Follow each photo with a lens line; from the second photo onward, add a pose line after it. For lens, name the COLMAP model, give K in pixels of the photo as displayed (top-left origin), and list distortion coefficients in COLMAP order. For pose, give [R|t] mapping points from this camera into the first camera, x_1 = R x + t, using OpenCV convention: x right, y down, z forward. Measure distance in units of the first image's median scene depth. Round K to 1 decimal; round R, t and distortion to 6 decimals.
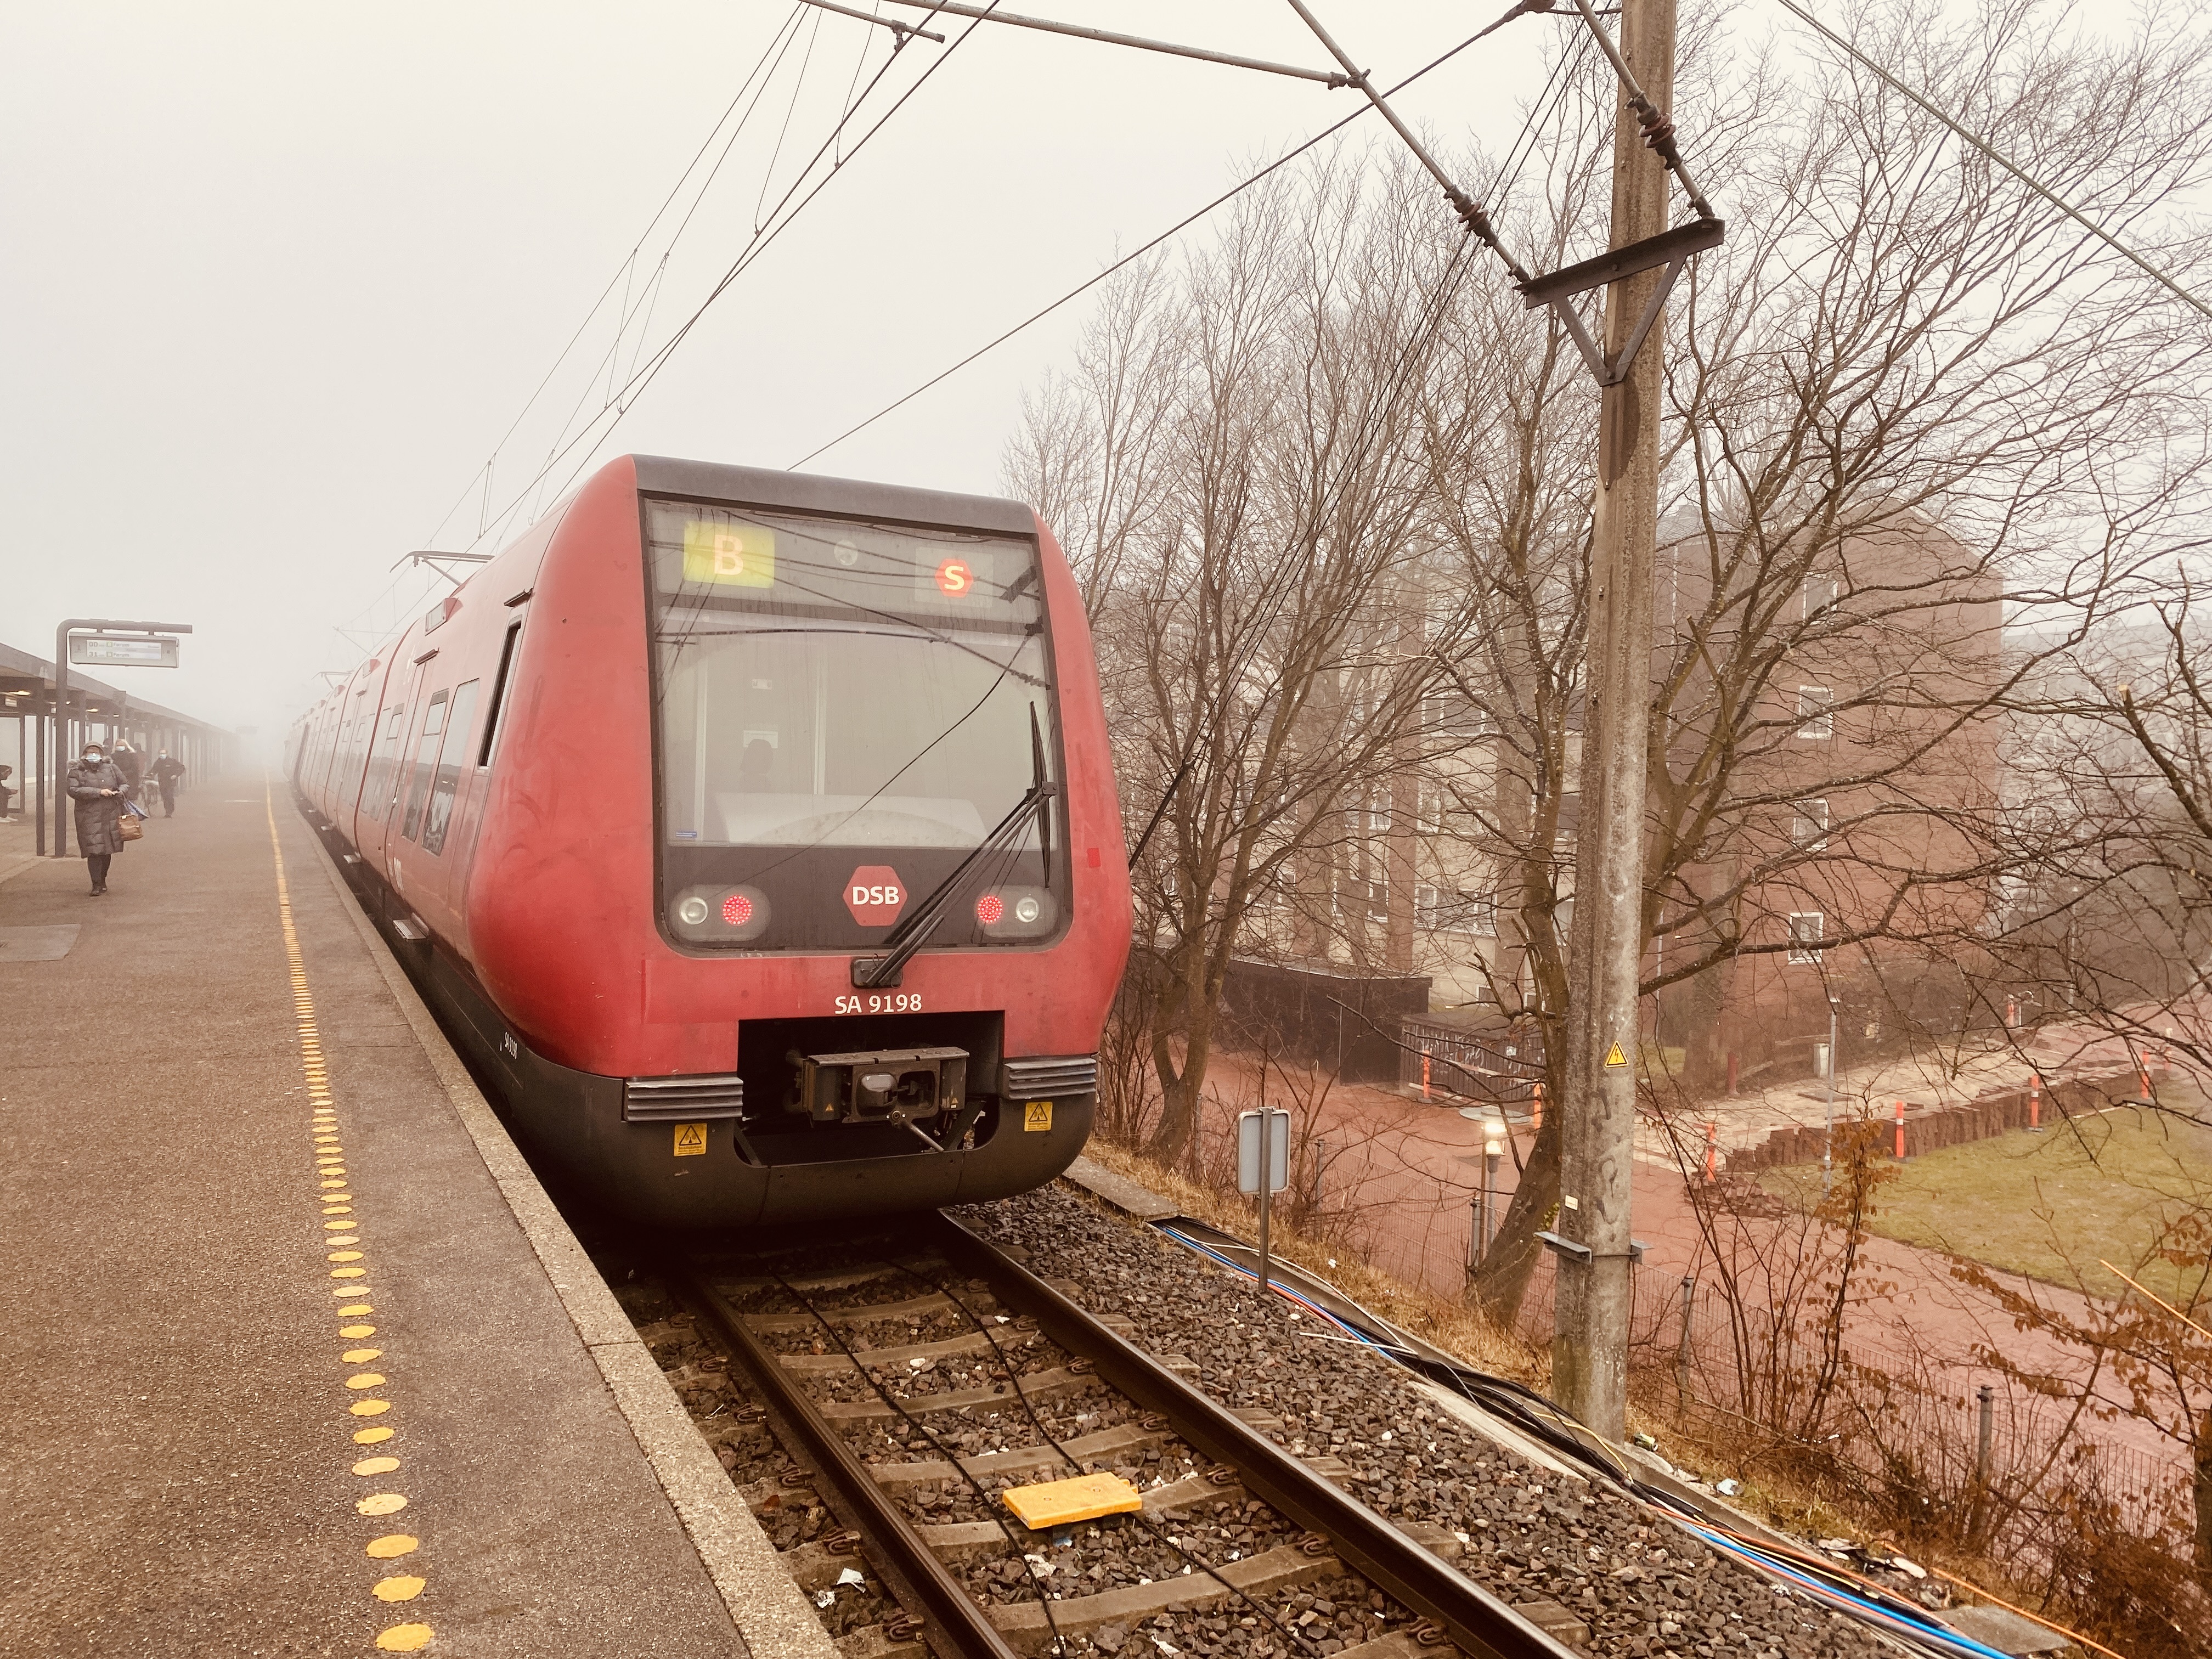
lens RADIAL K [[1649.5, 0, 1088.1], [0, 1649.5, 805.9], [0, 0, 1]] dist [0.100772, -0.131718]
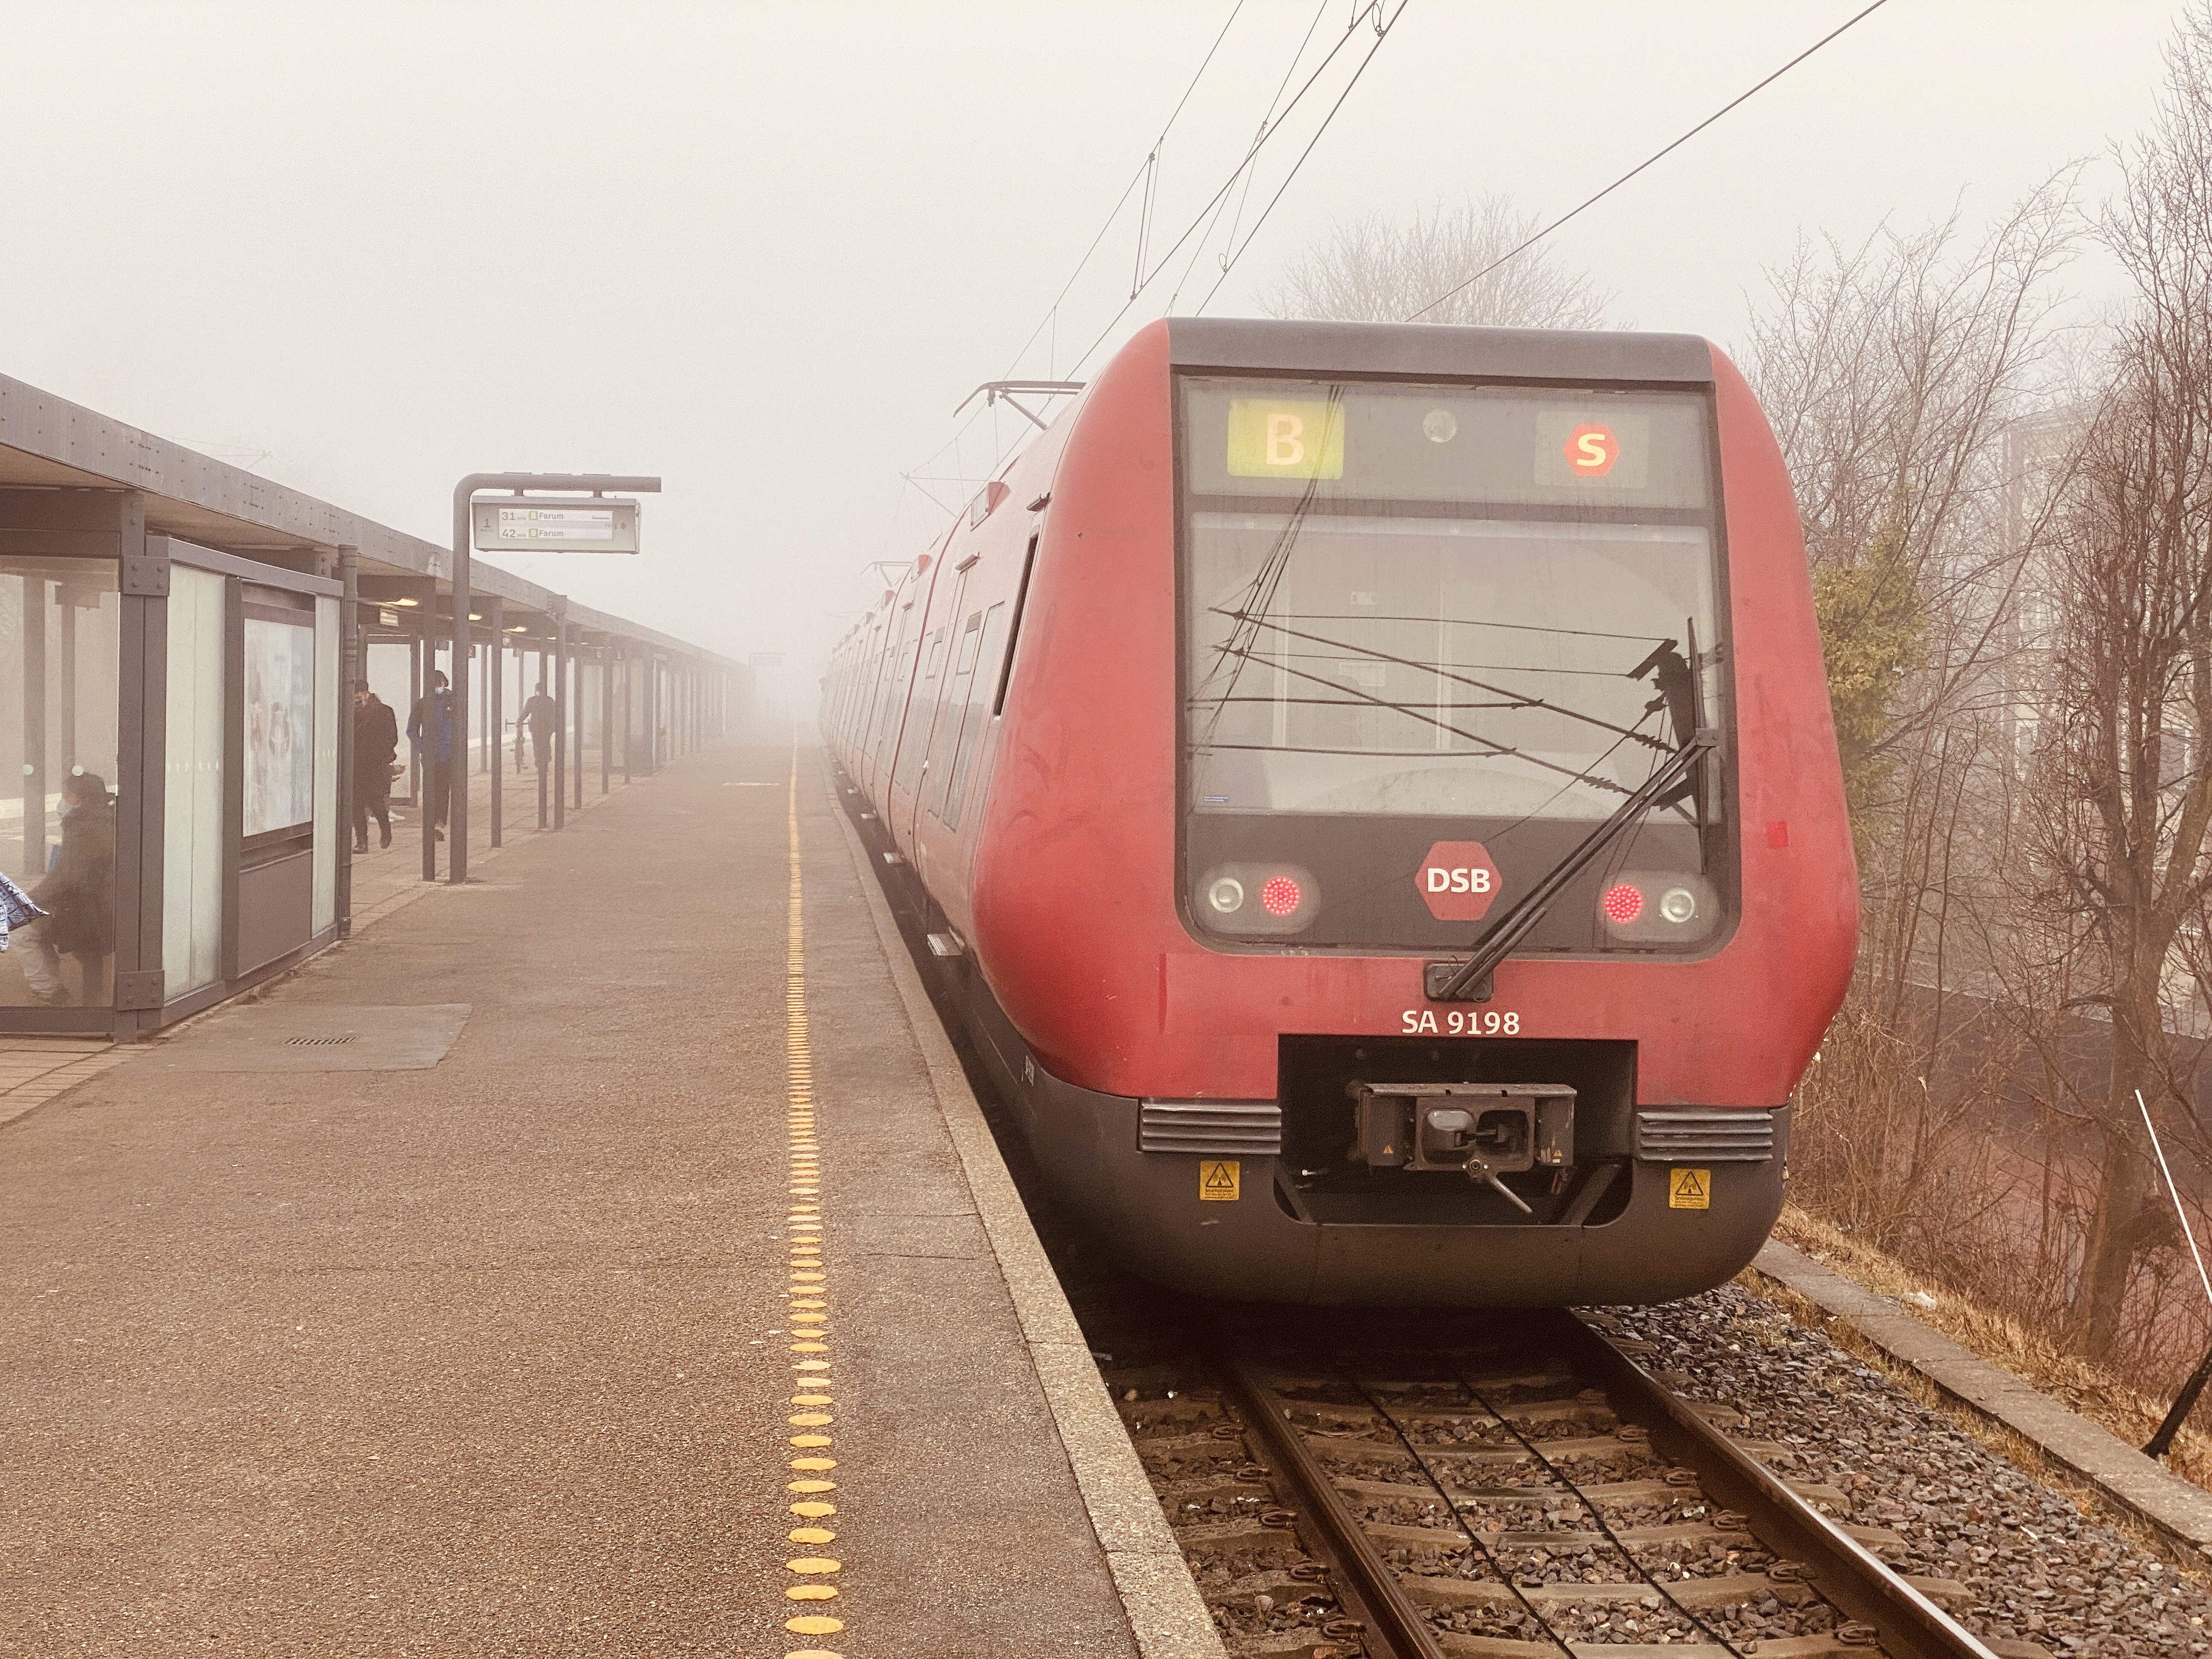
lens RADIAL K [[4932.4, 0, 1285.0], [0, 4932.4, 828.9], [0, 0, 1]] dist [-0.002173, 3.914691]
pose [[0.935555, -0.000934, -0.353181, 0.580070], [0.000189, 0.999998, -0.002145, 0.034247], [0.353182, 0.001940, 0.935553, -1.114642]]
